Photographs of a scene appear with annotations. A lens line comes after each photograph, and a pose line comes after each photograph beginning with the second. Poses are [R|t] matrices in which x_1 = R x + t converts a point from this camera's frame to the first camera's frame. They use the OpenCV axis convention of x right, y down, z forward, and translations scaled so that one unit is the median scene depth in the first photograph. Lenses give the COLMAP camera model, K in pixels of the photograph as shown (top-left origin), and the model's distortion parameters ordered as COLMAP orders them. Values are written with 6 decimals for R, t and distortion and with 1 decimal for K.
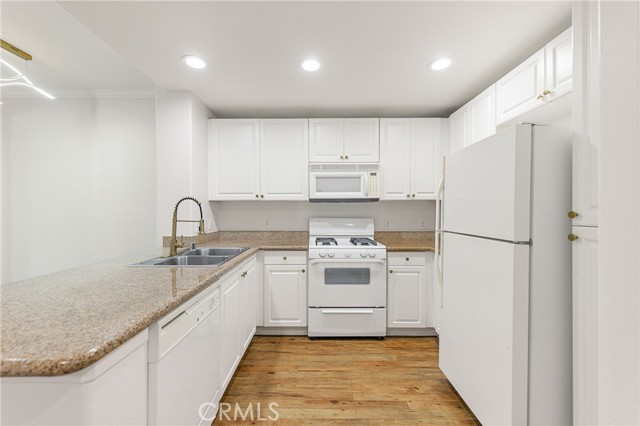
lens RADIAL K [[267.6, 0, 320.0], [0, 267.6, 213.0], [0, 0, 1]] dist [0.000597, -0.000018]
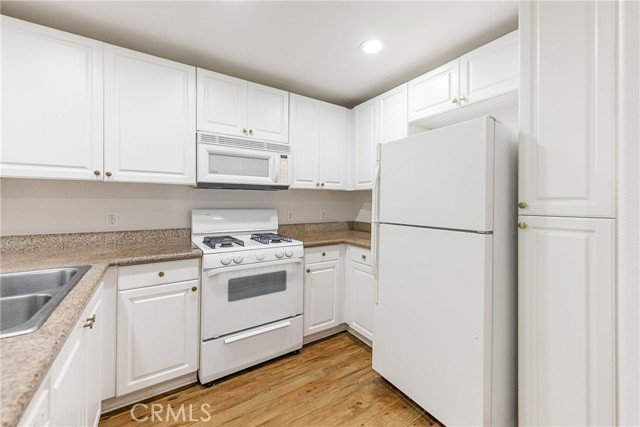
lens RADIAL K [[254.5, 0, 321.9], [0, 254.5, 202.1], [0, 0, 1]] dist [0.000147, 0.000003]
pose [[0.817928, 0.006583, 0.575282, -0.171437], [-0.003664, 0.999974, -0.006235, 0.001353], [-0.575308, 0.002992, 0.817931, 0.298086]]
